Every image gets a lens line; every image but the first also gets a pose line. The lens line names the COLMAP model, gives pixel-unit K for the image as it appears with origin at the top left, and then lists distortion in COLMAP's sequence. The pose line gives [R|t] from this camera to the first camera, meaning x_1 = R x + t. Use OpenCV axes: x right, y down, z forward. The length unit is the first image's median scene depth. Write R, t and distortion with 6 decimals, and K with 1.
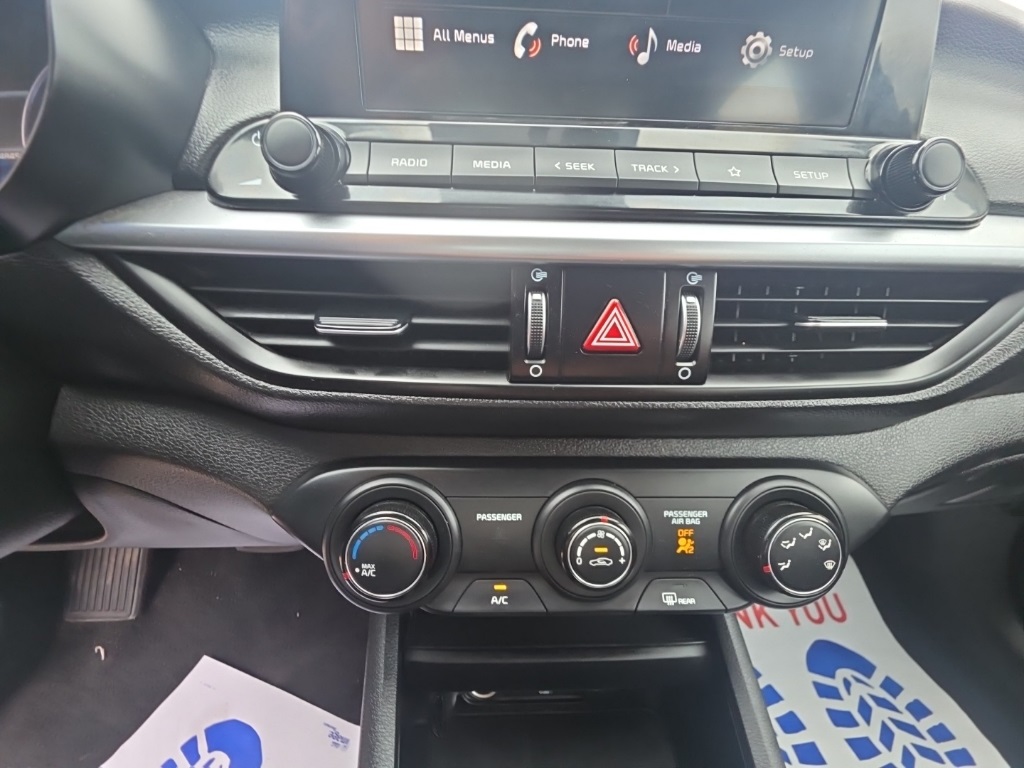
lens RADIAL K [[405.8, 0, 507.9], [0, 405.8, 385.7], [0, 0, 1]] dist [0.015666, -0.010940]
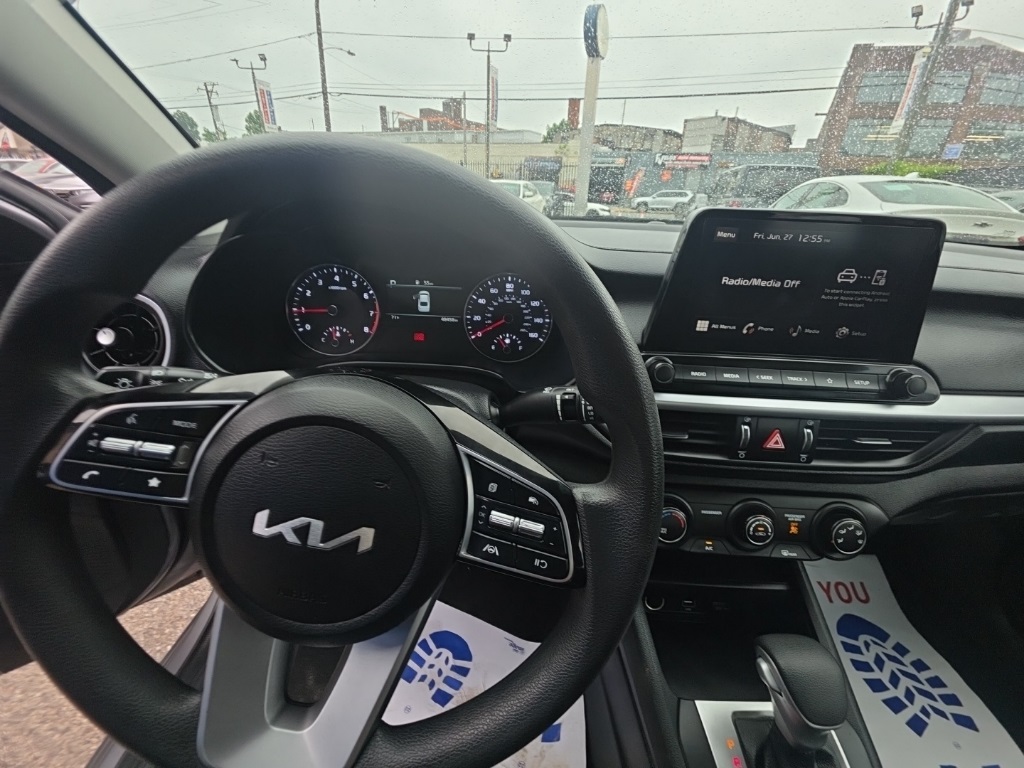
lens RADIAL K [[405.8, 0, 507.9], [0, 405.8, 385.7], [0, 0, 1]] dist [0.015666, -0.010940]
pose [[0.997535, 0.041216, -0.056798, -1.039541], [-0.039889, 0.998908, 0.024315, -0.392931], [0.057738, -0.021989, 0.998090, -1.315304]]
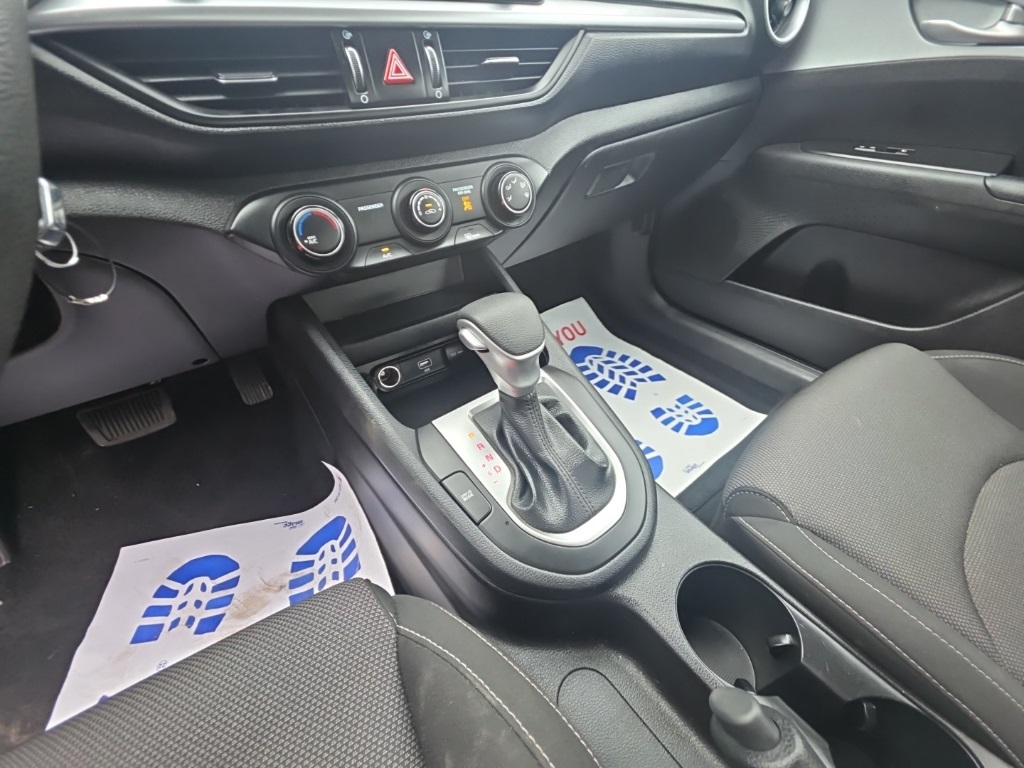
lens RADIAL K [[405.8, 0, 507.9], [0, 405.8, 385.7], [0, 0, 1]] dist [0.015666, -0.010940]
pose [[0.836710, -0.375844, 0.398318, -0.509281], [0.256516, 0.911573, 0.321299, 0.601055], [-0.483854, -0.166660, 0.859133, -0.924782]]
